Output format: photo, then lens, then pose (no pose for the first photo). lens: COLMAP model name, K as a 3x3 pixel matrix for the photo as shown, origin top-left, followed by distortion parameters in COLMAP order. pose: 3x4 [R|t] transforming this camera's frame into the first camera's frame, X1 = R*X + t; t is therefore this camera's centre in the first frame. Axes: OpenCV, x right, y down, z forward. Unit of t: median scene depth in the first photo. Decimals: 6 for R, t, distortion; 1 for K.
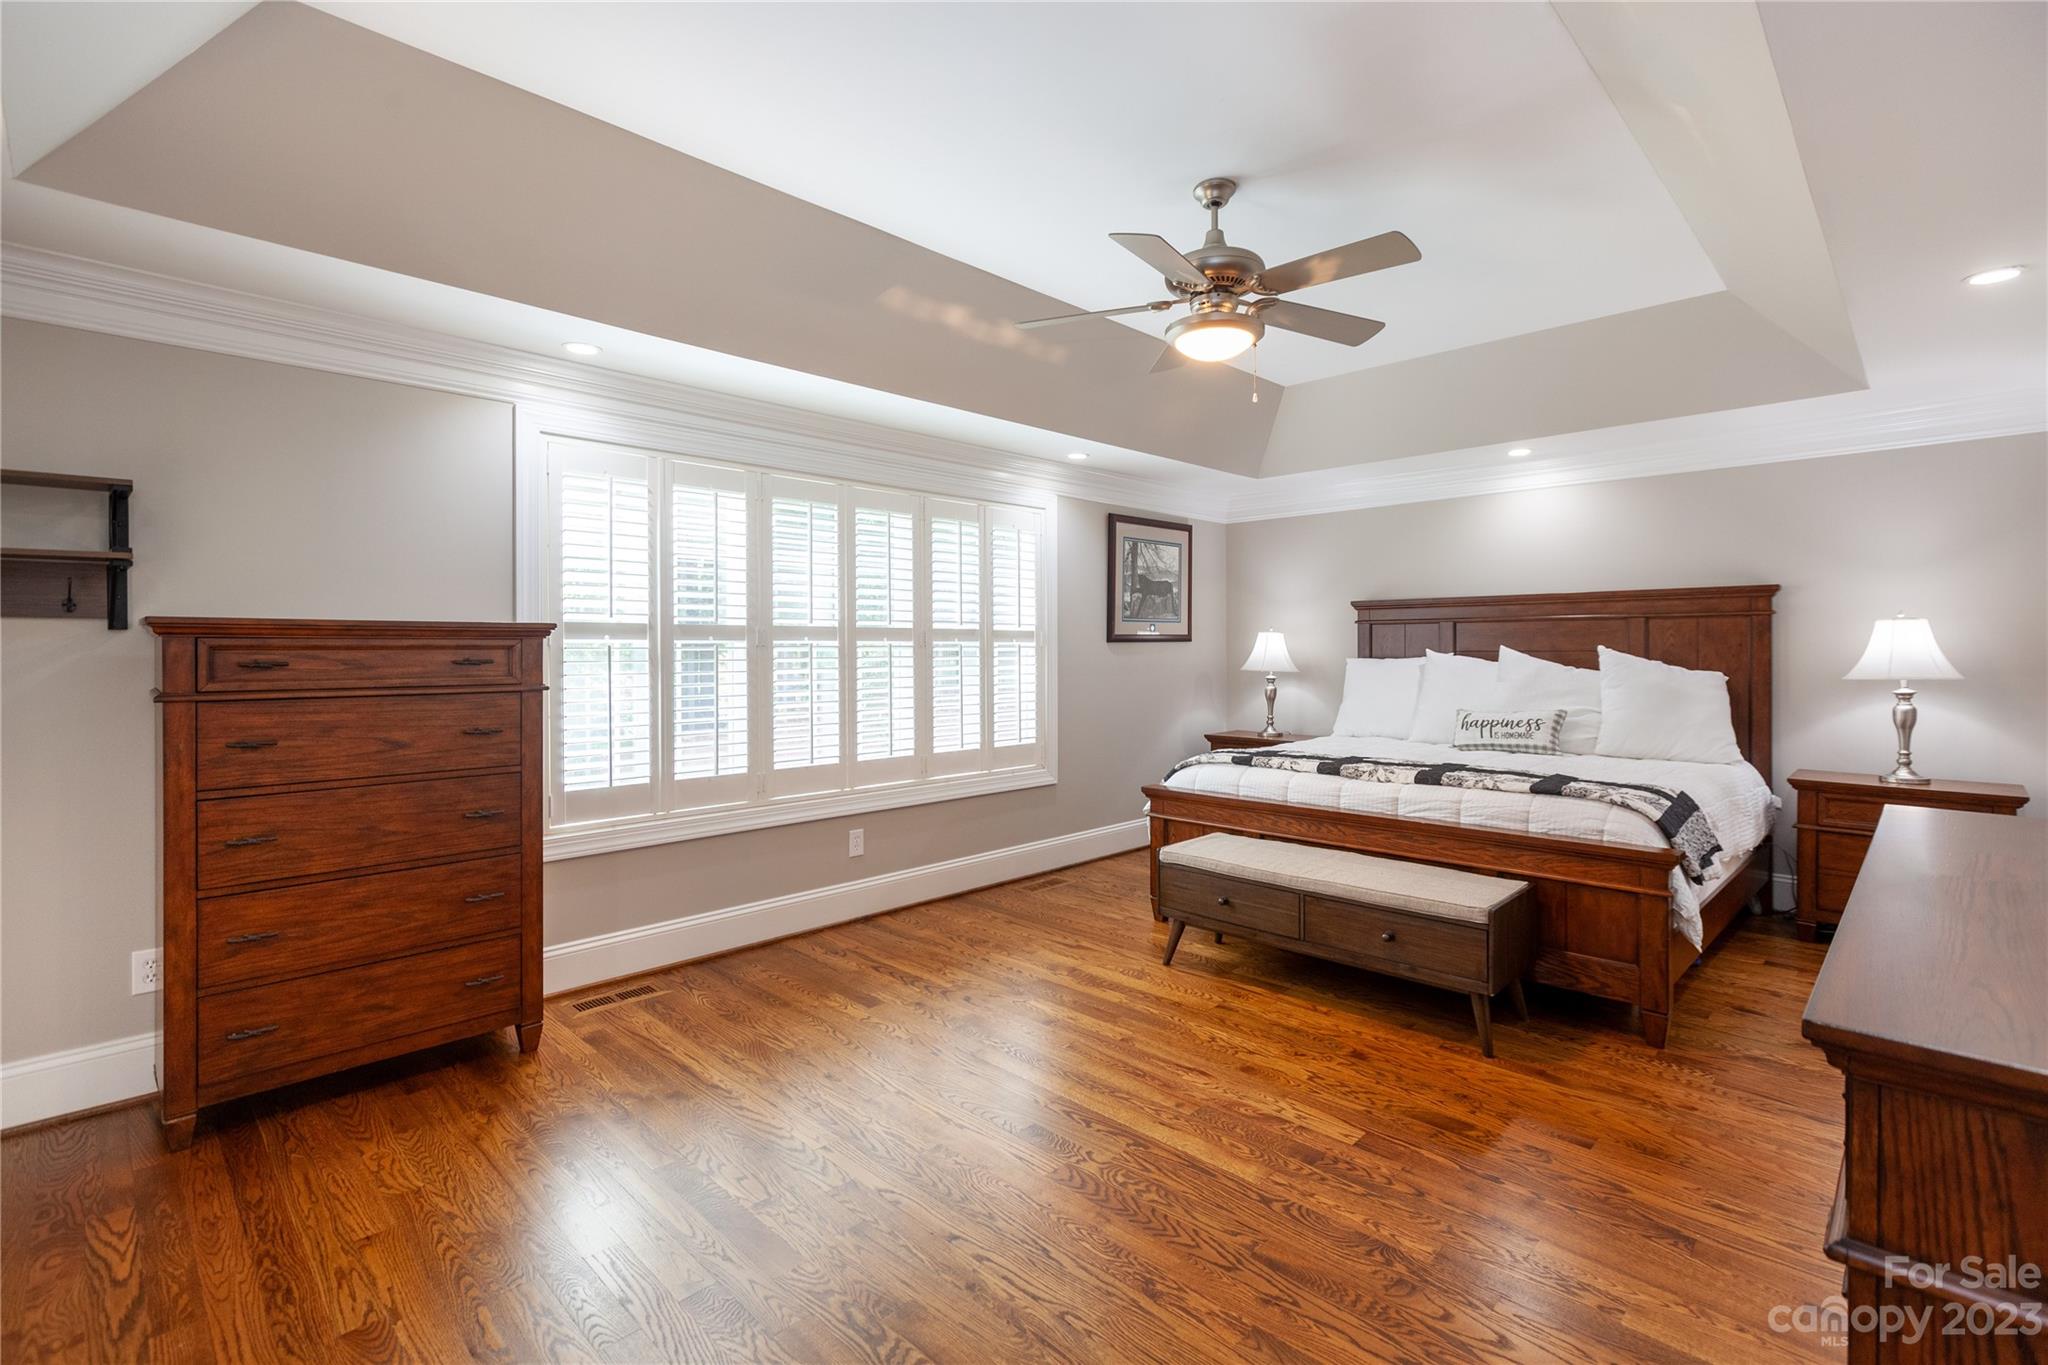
lens RADIAL K [[919.7, 0, 992.3], [0, 919.7, 646.4], [0, 0, 1]] dist [0.000813, -0.000311]
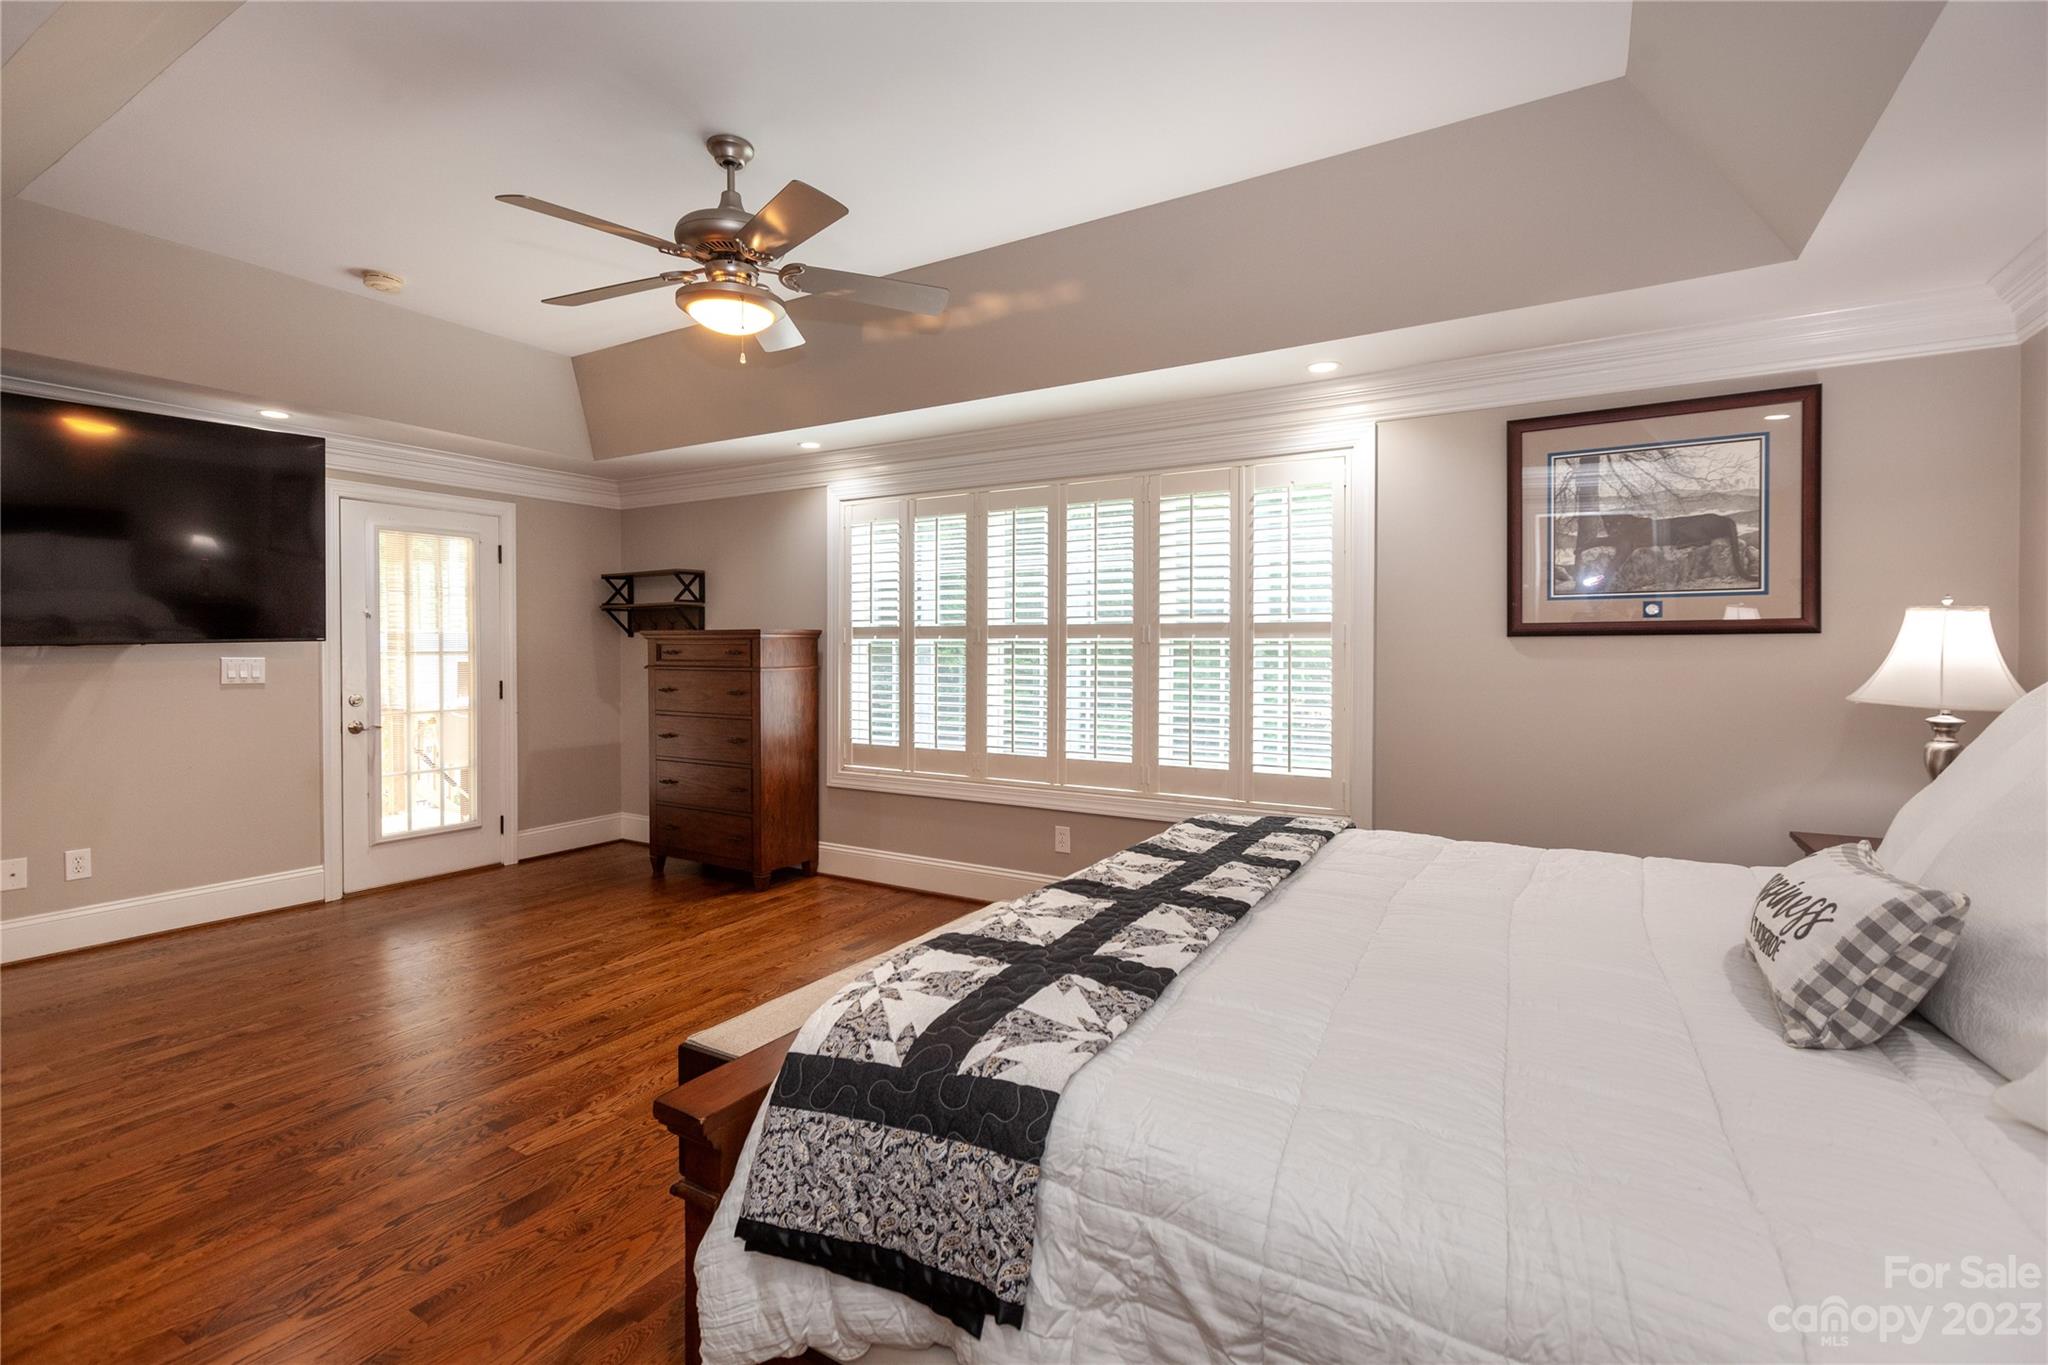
lens RADIAL K [[919.7, 0, 1017.2], [0, 919.7, 652.7], [0, 0, 1]] dist [0.000813, -0.000311]
pose [[0.264428, 0.008440, -0.964368, 0.842634], [0.000947, 0.999959, 0.009011, 0.000626], [0.964405, -0.003296, 0.264409, 0.717964]]
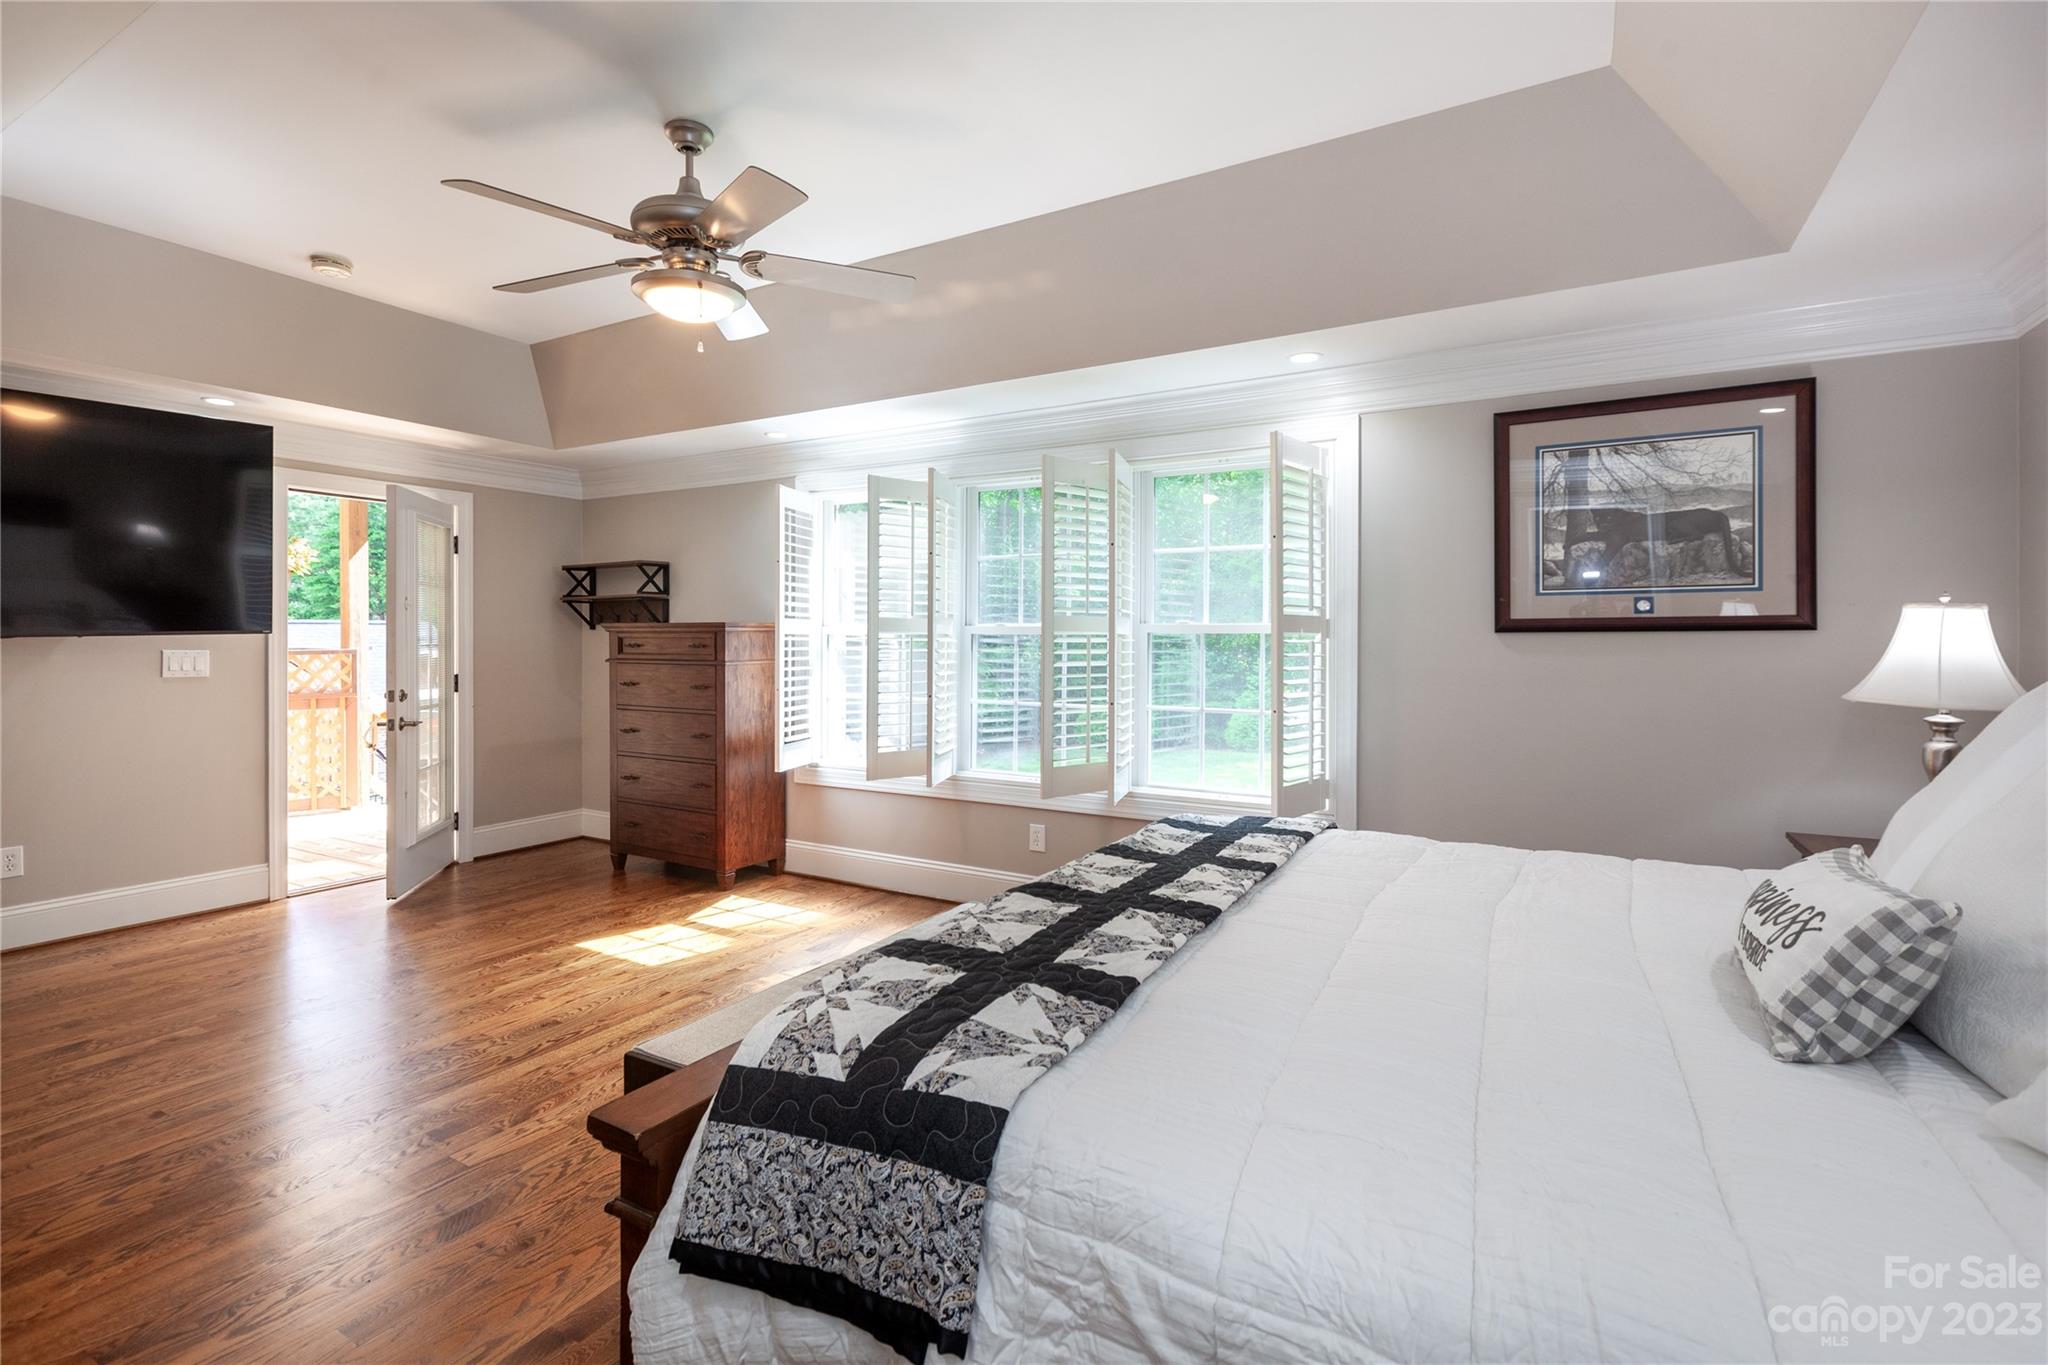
lens RADIAL K [[919.7, 0, 1024.9], [0, 919.7, 629.7], [0, 0, 1]] dist [0.000813, -0.000311]
pose [[0.262230, -0.000508, -0.965005, 0.834458], [-0.004623, 0.999988, -0.001782, -0.006388], [0.964994, 0.004929, 0.262225, 0.755226]]
